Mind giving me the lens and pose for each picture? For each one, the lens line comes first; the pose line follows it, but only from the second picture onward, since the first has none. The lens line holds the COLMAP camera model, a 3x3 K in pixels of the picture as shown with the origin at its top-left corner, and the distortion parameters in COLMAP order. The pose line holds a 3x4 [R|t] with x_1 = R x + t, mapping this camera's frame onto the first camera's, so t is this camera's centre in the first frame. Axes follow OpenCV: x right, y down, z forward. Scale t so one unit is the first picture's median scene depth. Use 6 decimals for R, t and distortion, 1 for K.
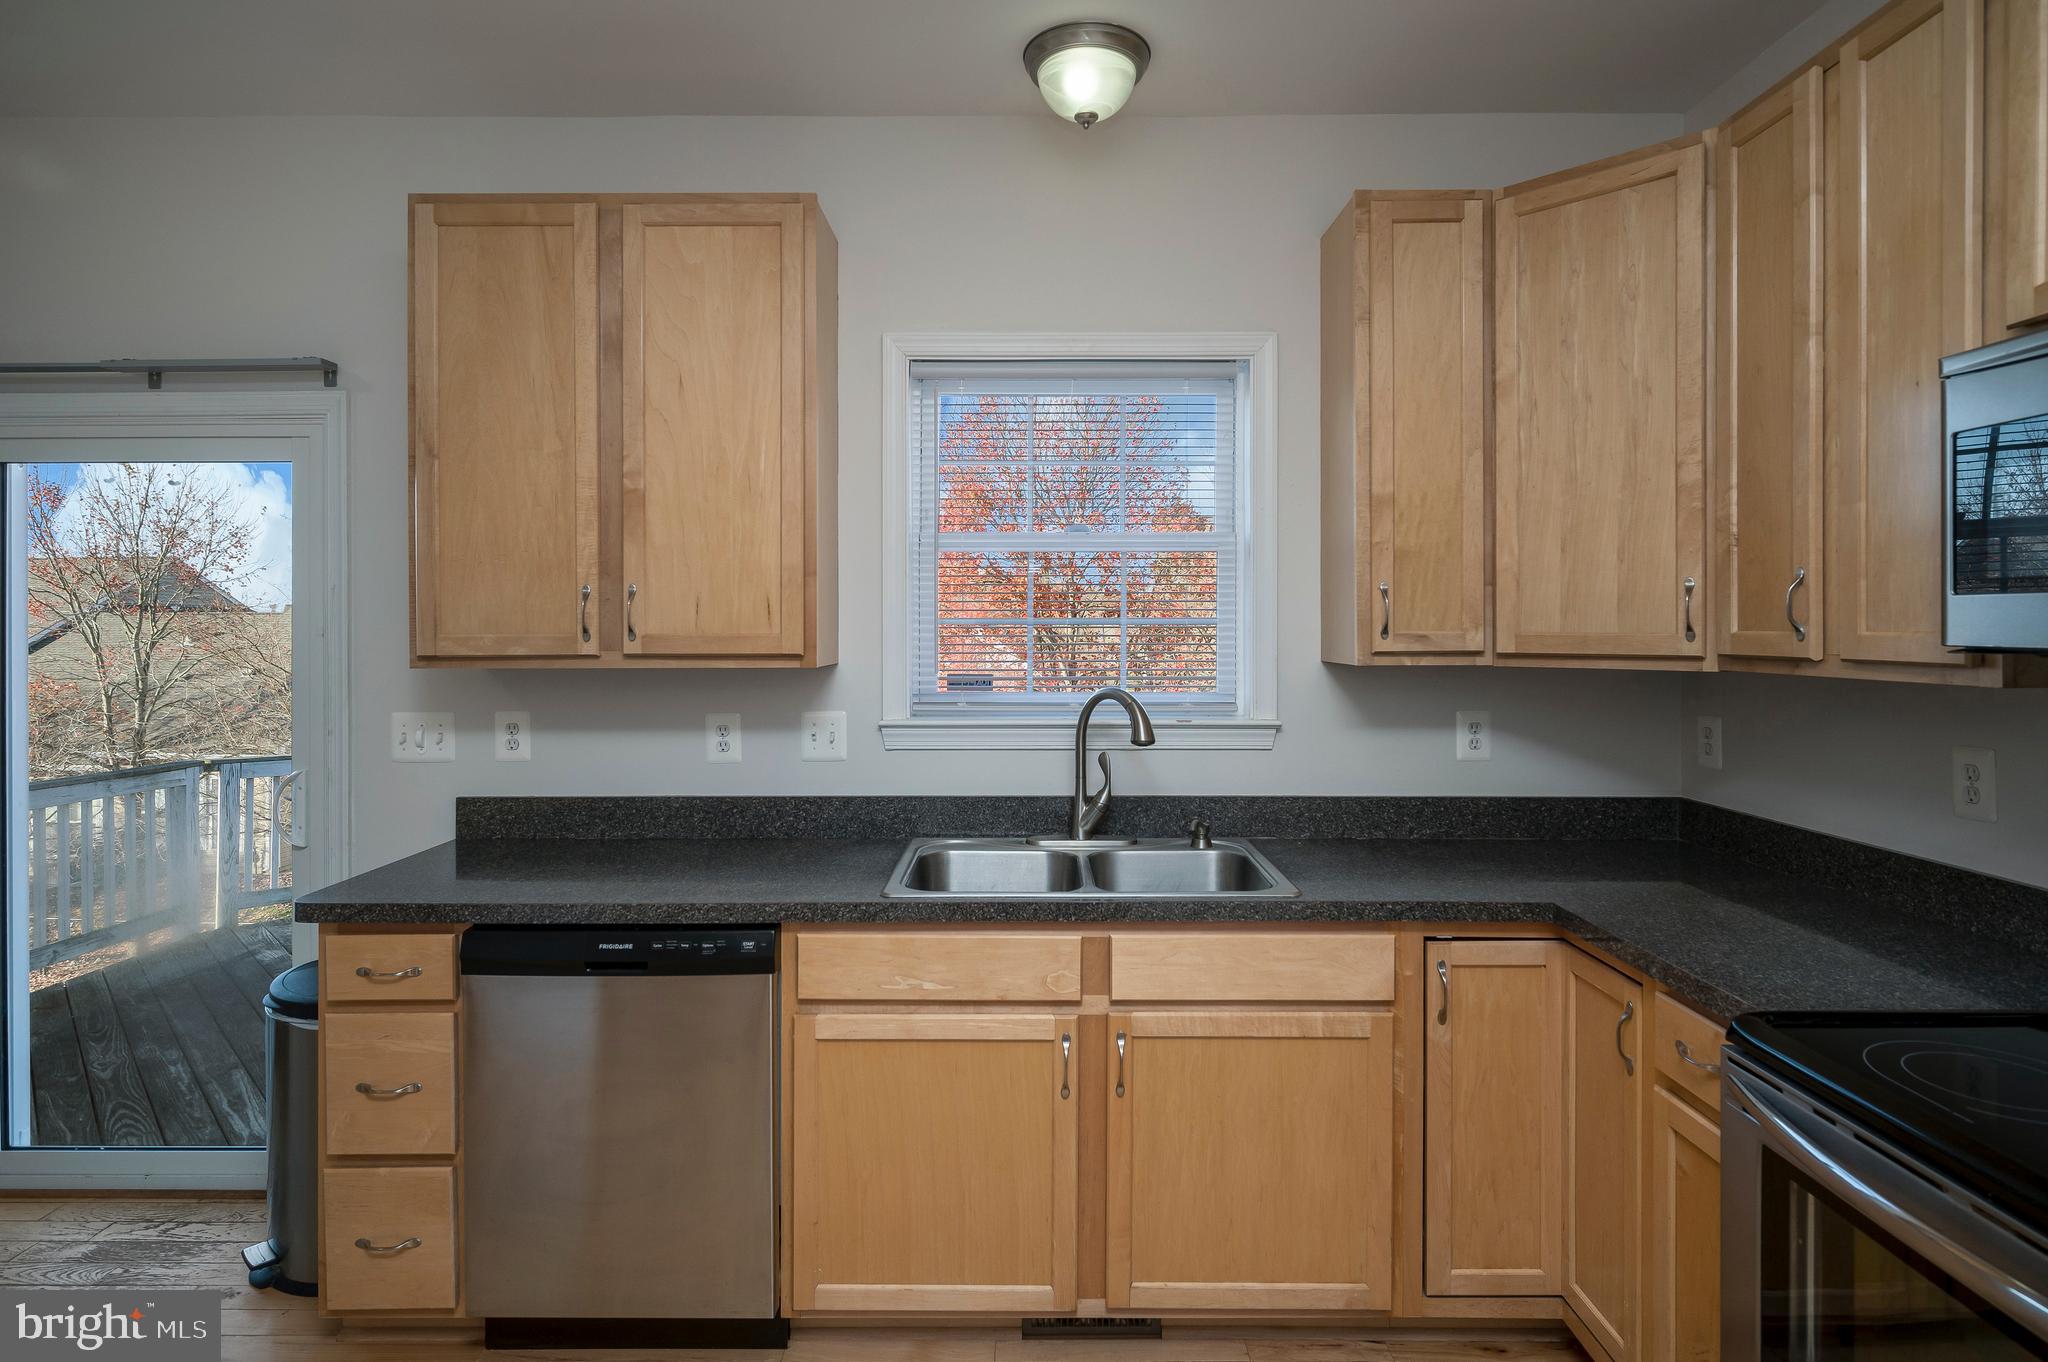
lens RADIAL K [[1064.9, 0, 1022.9], [0, 1064.9, 629.9], [0, 0, 1]] dist [0.000923, 0.000868]
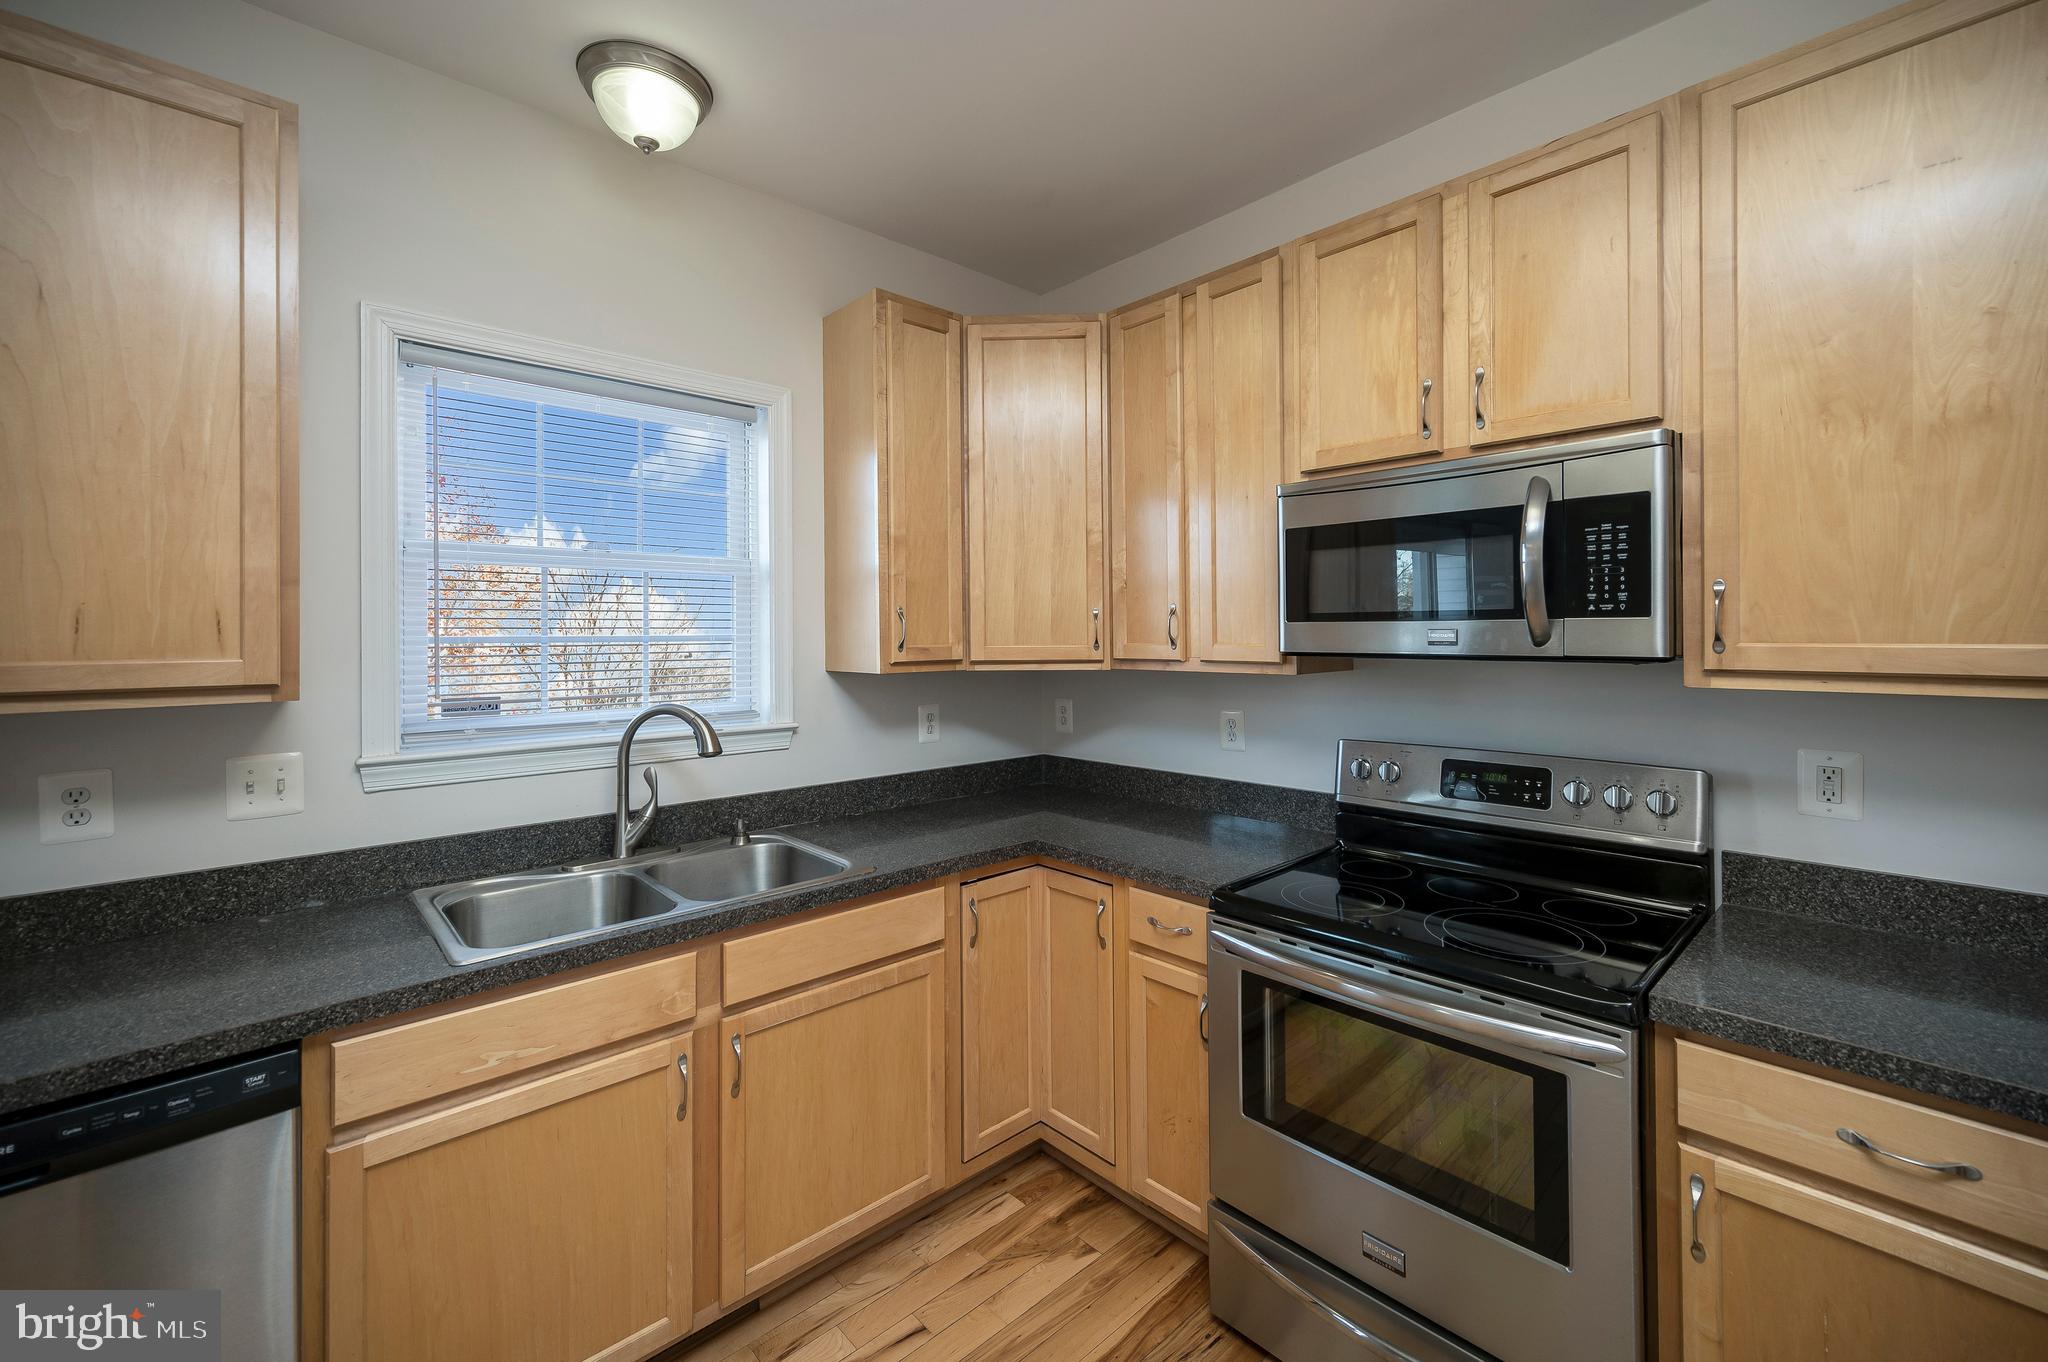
lens RADIAL K [[841.7, 0, 1025.0], [0, 841.7, 632.4], [0, 0, 1]] dist [0.003312, -0.000856]
pose [[0.736147, -0.002490, 0.676817, -0.228129], [0.008318, 0.999951, -0.005368, -0.007869], [-0.676771, 0.009581, 0.736132, 0.176528]]
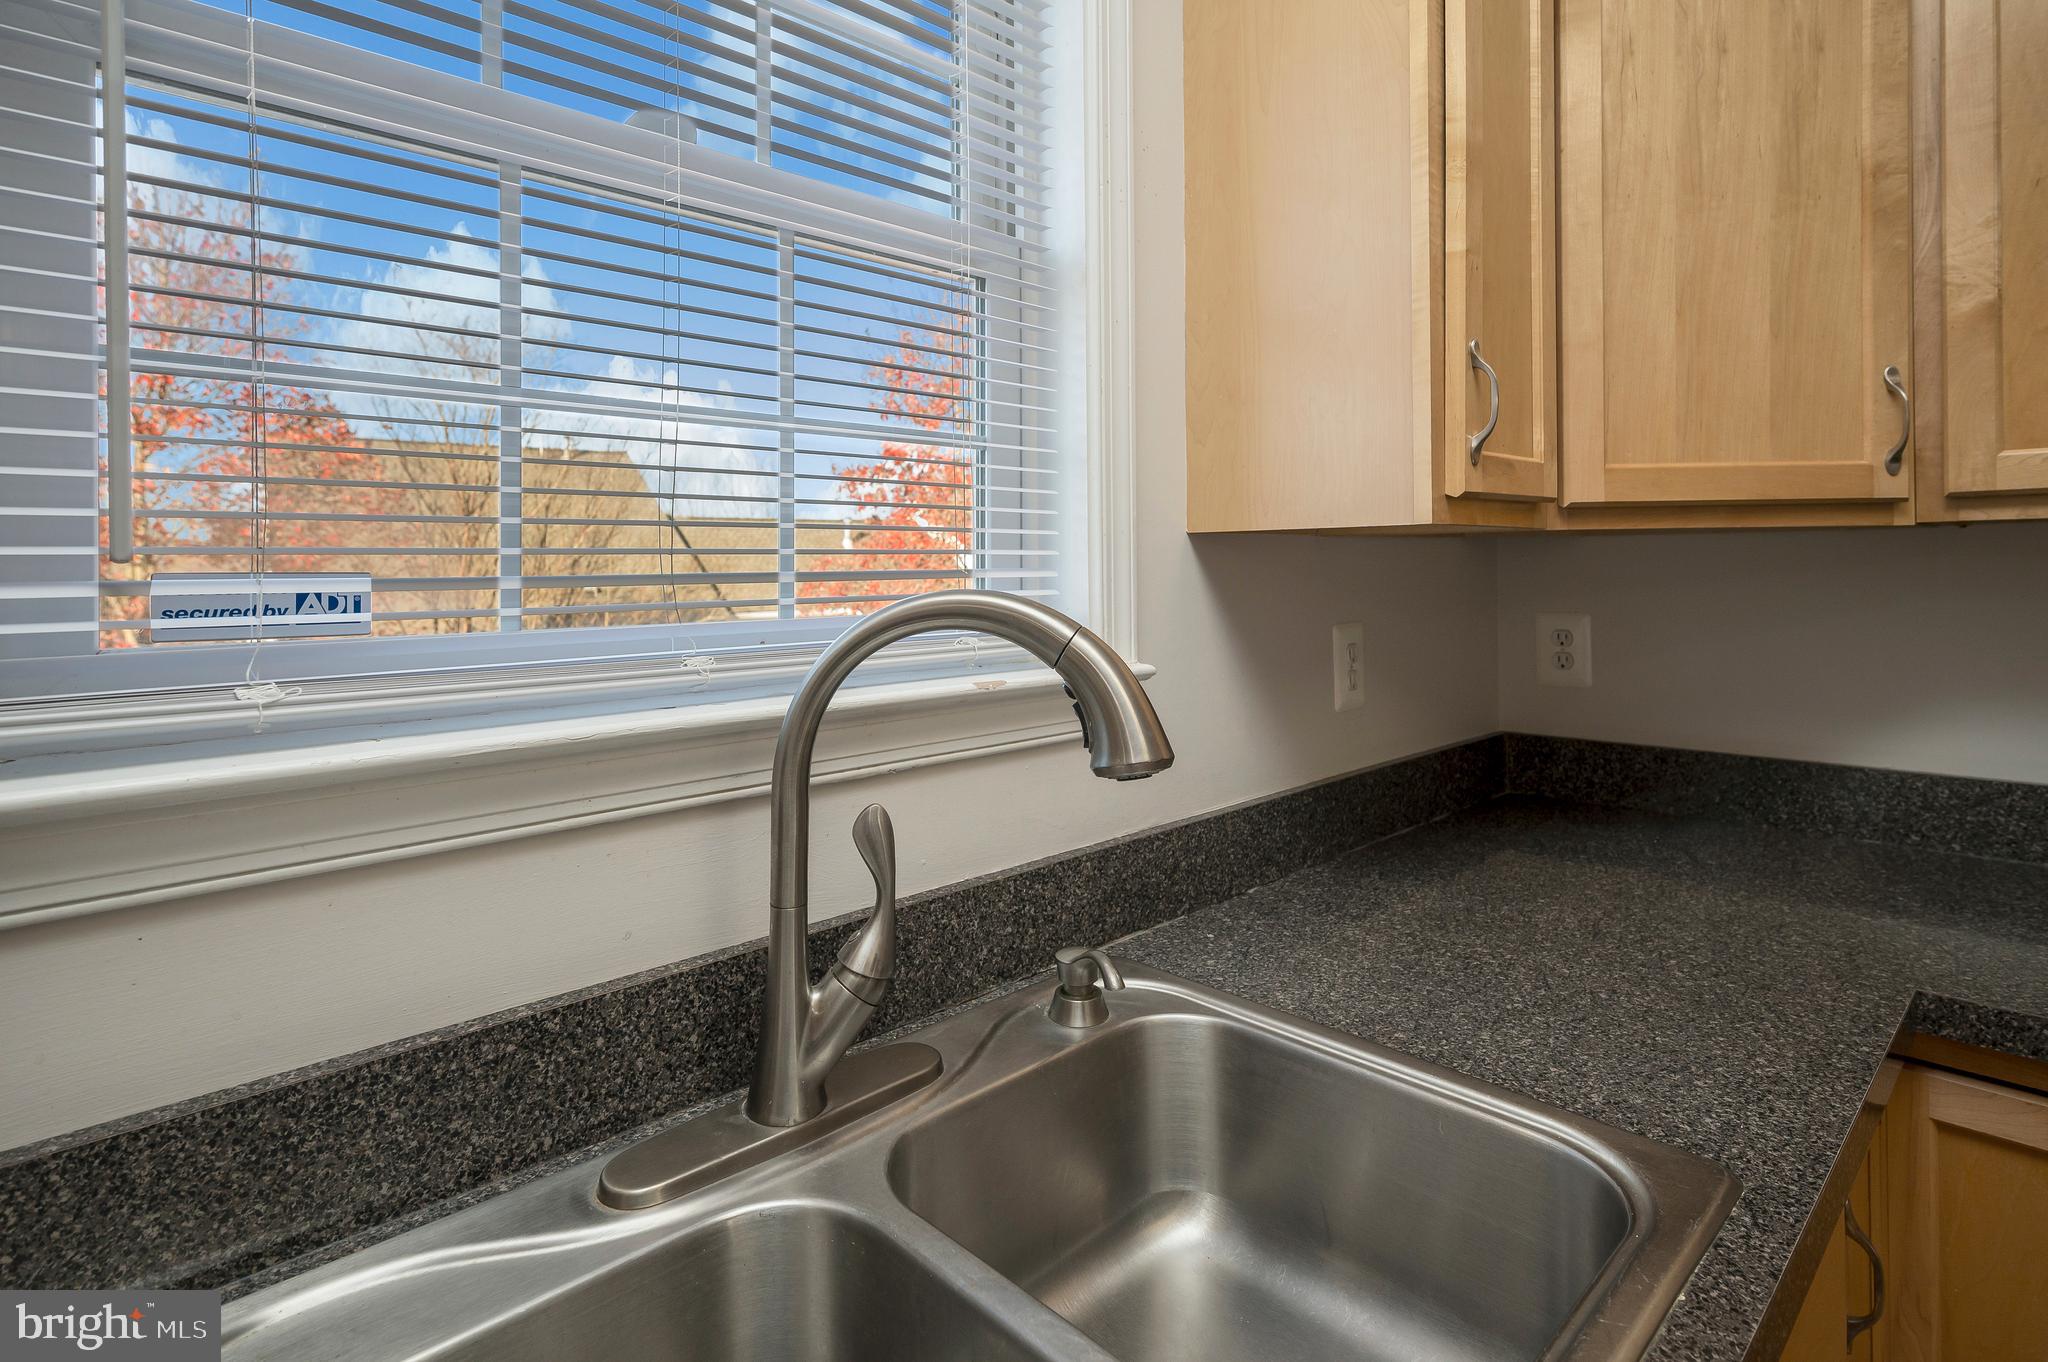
lens RADIAL K [[1064.9, 0, 1028.6], [0, 1064.9, 553.3], [0, 0, 1]] dist [0.000923, 0.000868]
pose [[0.714824, 0.000170, 0.699304, -0.118101], [0.009386, 0.999908, -0.009837, 0.050038], [-0.699241, 0.013596, 0.714756, 0.829606]]
